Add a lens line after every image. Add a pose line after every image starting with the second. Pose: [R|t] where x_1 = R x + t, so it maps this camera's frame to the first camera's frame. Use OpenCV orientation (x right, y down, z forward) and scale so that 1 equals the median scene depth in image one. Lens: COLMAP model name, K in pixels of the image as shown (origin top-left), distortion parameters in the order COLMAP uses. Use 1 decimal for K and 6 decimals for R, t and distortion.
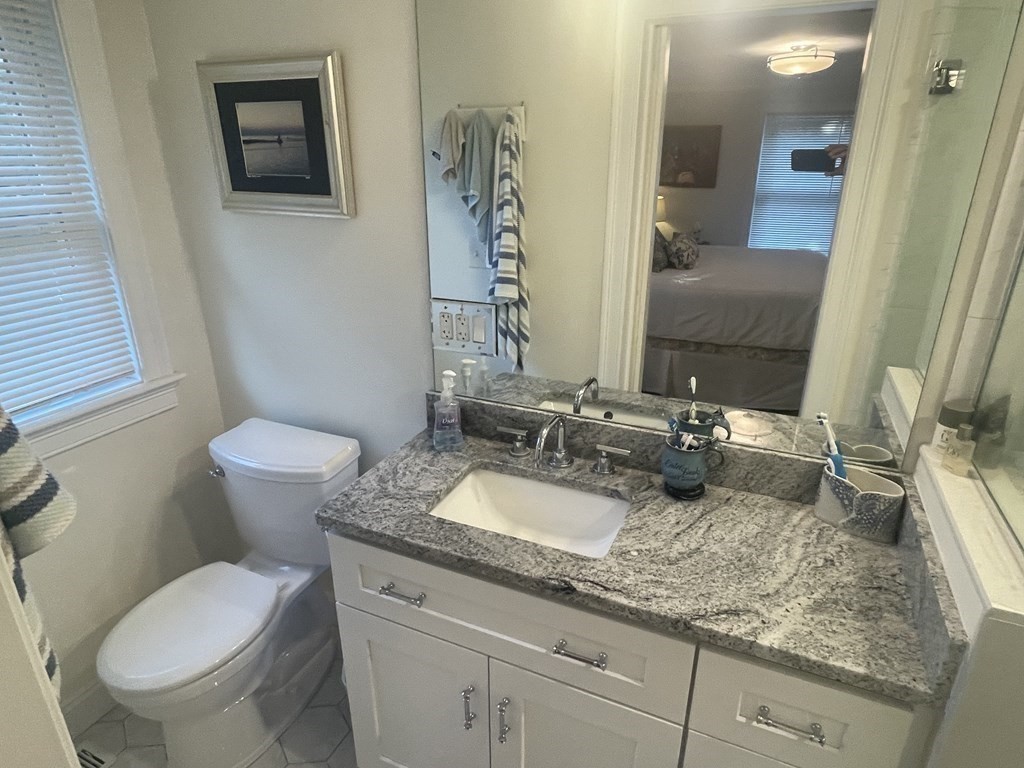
lens RADIAL K [[597.5, 0, 514.6], [0, 597.5, 381.6], [0, 0, 1]] dist [-0.006653, 0.003385]
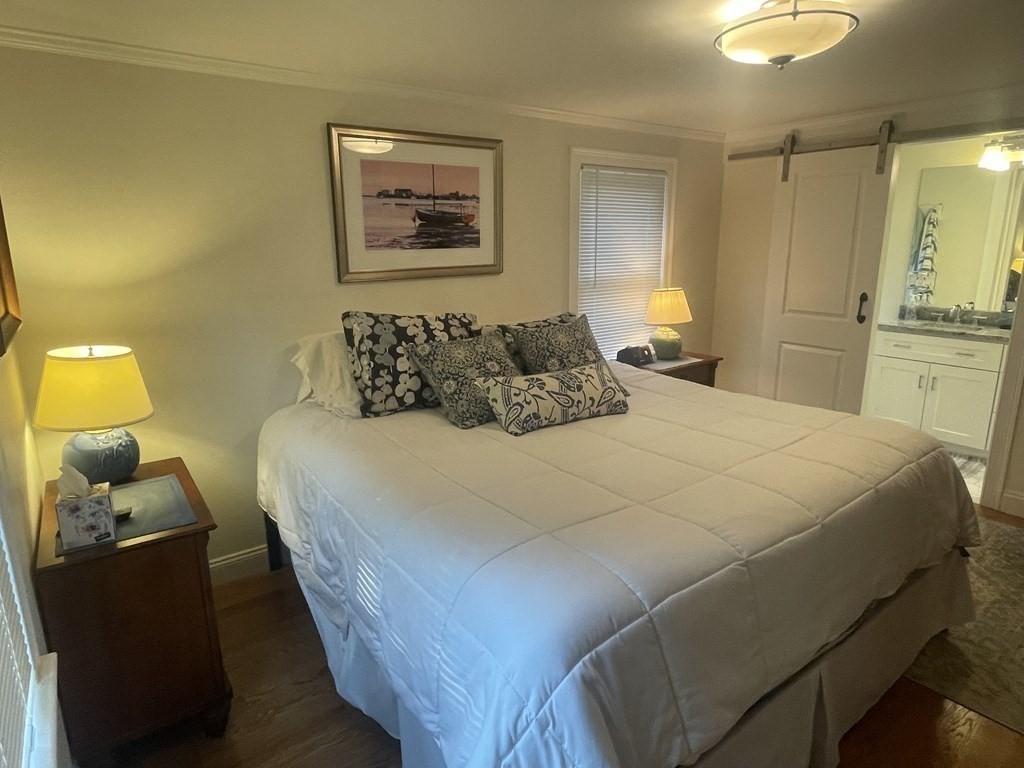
lens RADIAL K [[597.5, 0, 513.0], [0, 597.5, 383.0], [0, 0, 1]] dist [-0.006653, 0.003385]
pose [[0.875237, 0.105828, -0.471975, -0.268727], [-0.162133, 0.983510, -0.080136, 0.640699], [0.455711, 0.146661, 0.877962, -1.613213]]
